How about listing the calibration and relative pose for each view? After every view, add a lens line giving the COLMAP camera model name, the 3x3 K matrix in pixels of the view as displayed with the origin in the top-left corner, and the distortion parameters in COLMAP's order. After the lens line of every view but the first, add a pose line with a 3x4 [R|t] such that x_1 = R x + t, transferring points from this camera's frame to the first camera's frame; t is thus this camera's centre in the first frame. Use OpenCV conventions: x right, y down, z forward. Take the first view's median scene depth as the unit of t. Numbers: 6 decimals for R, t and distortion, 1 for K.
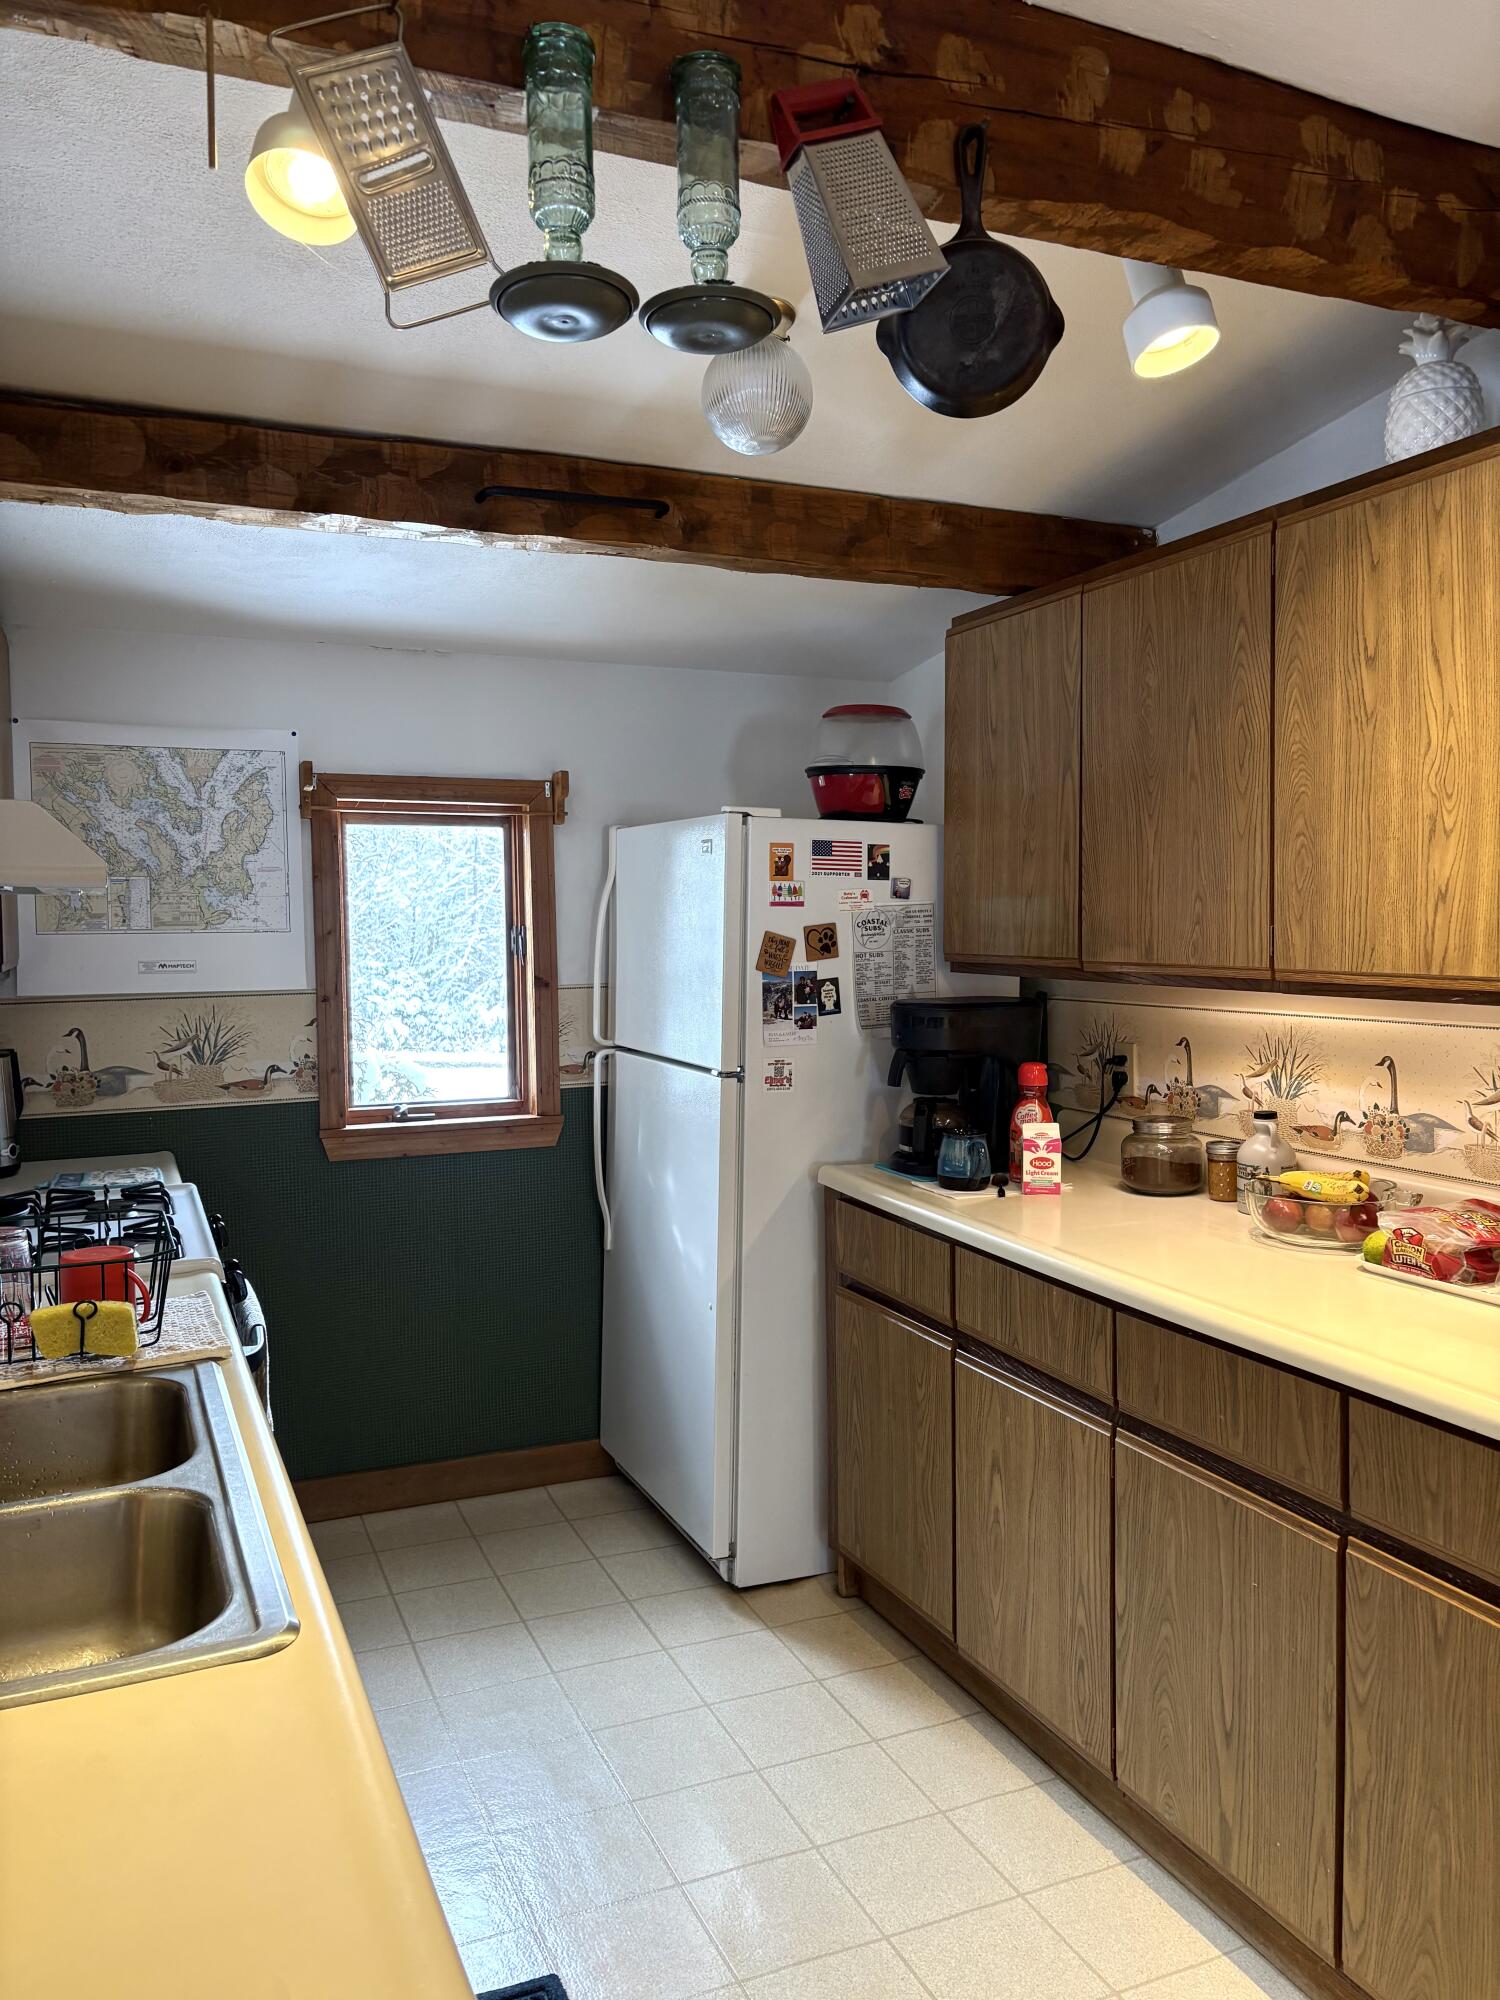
lens RADIAL K [[1513.8, 0, 743.1], [0, 1513.8, 995.6], [0, 0, 1]] dist [0.060487, -0.063826]
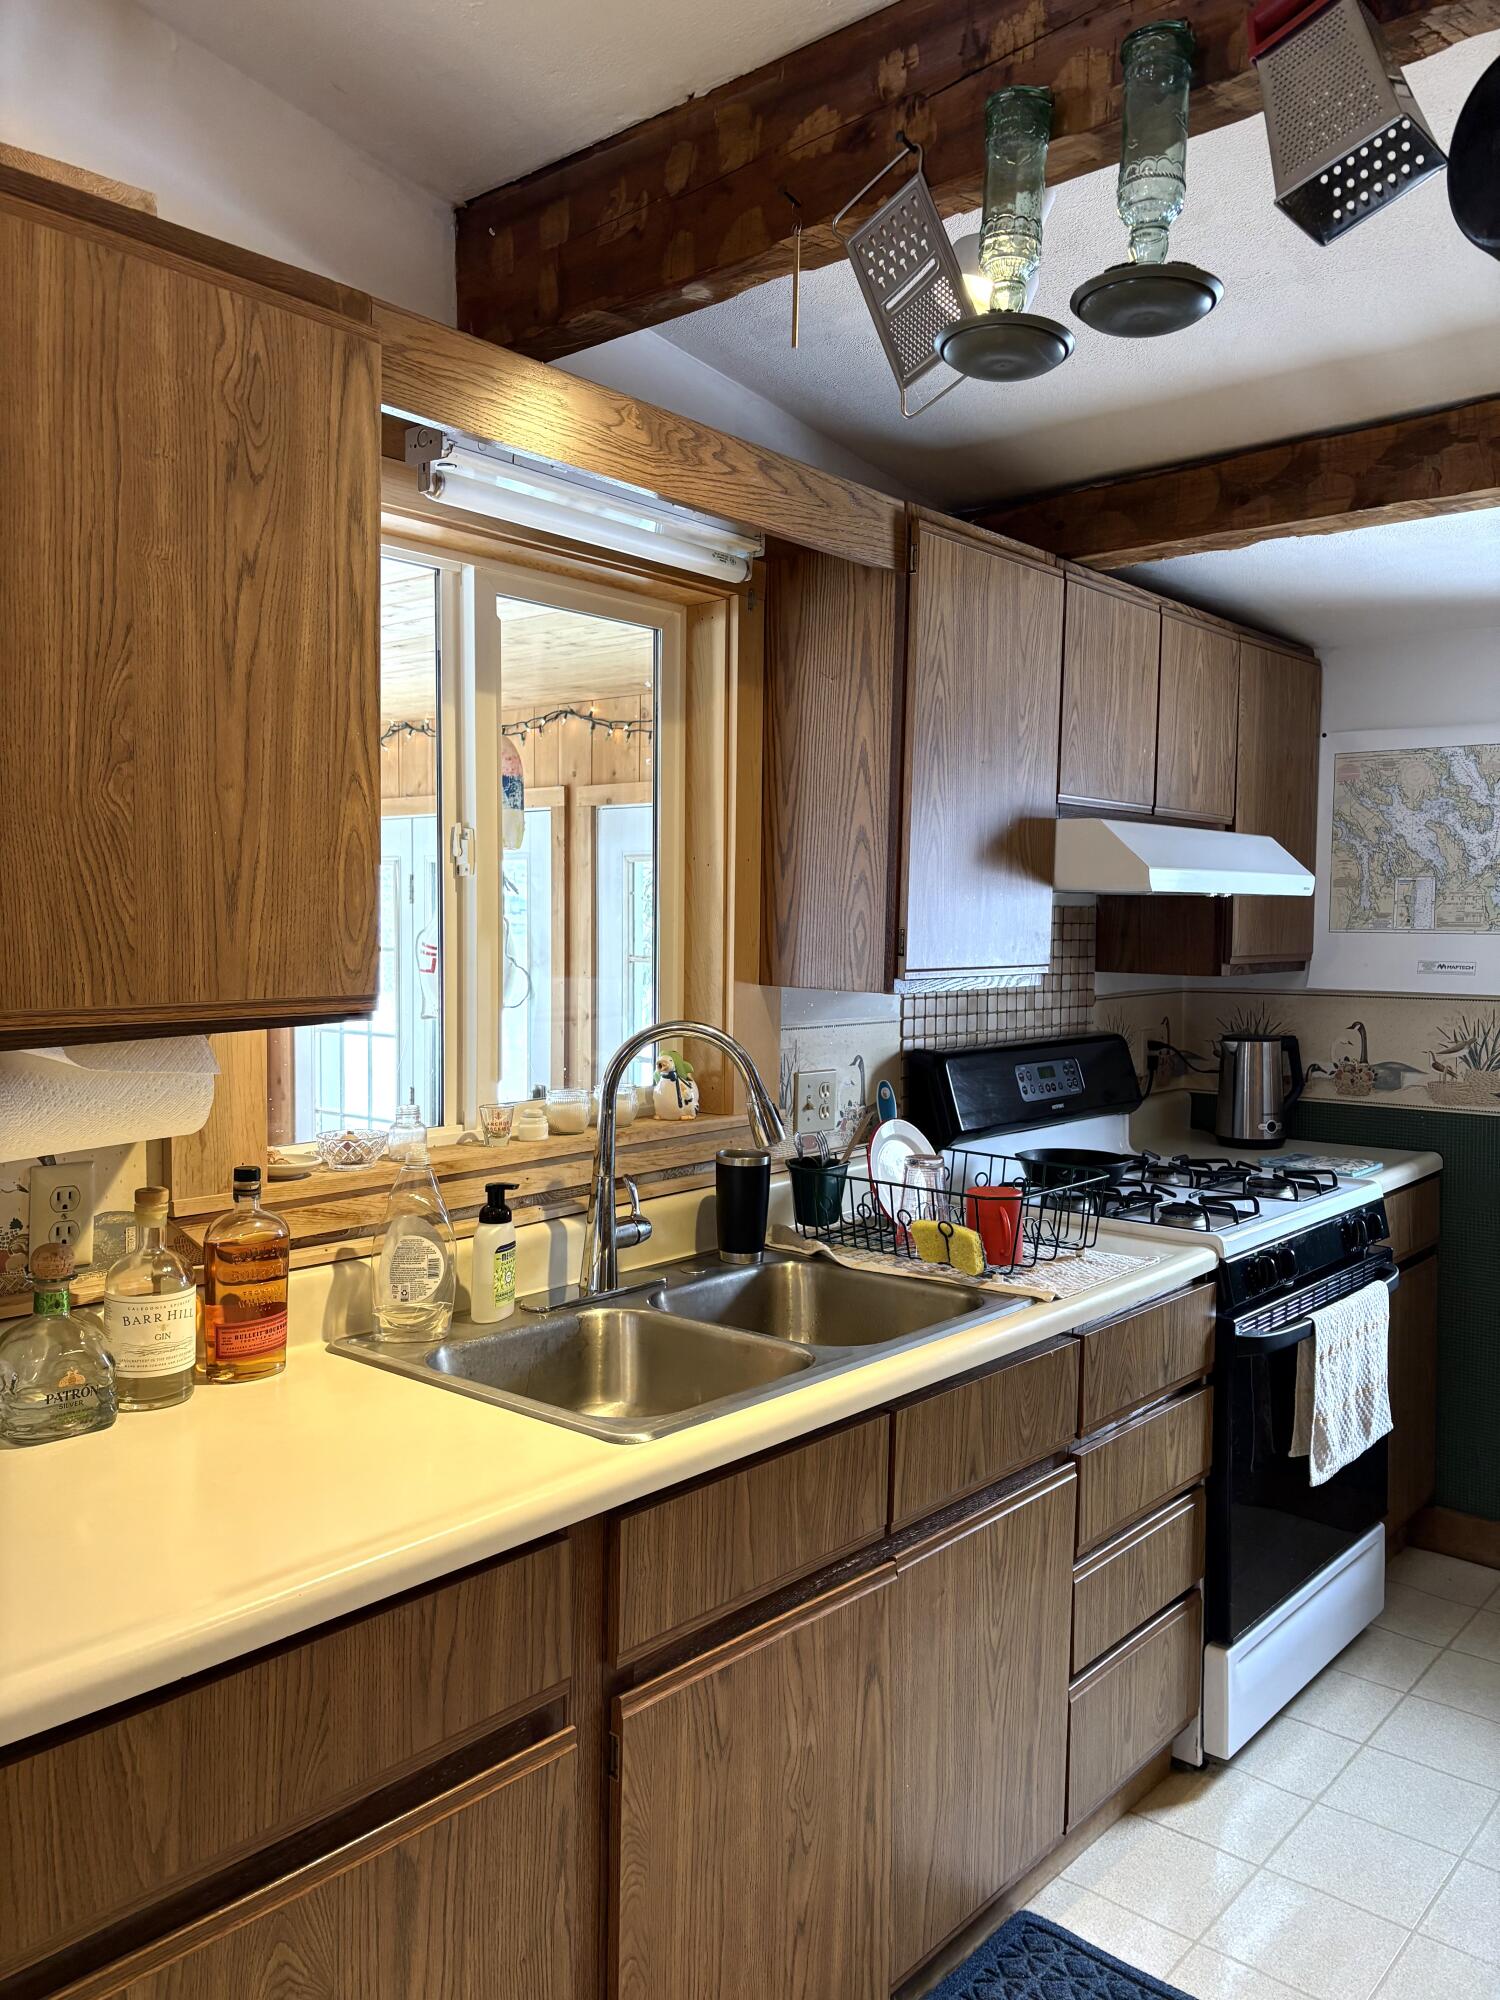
lens RADIAL K [[1513.8, 0, 744.8], [0, 1513.8, 998.4], [0, 0, 1]] dist [0.060487, -0.063826]
pose [[0.443166, 0.060575, -0.894390, 0.314488], [-0.056176, 0.997630, 0.039732, -0.012868], [0.894677, 0.032635, 0.445519, 0.150431]]
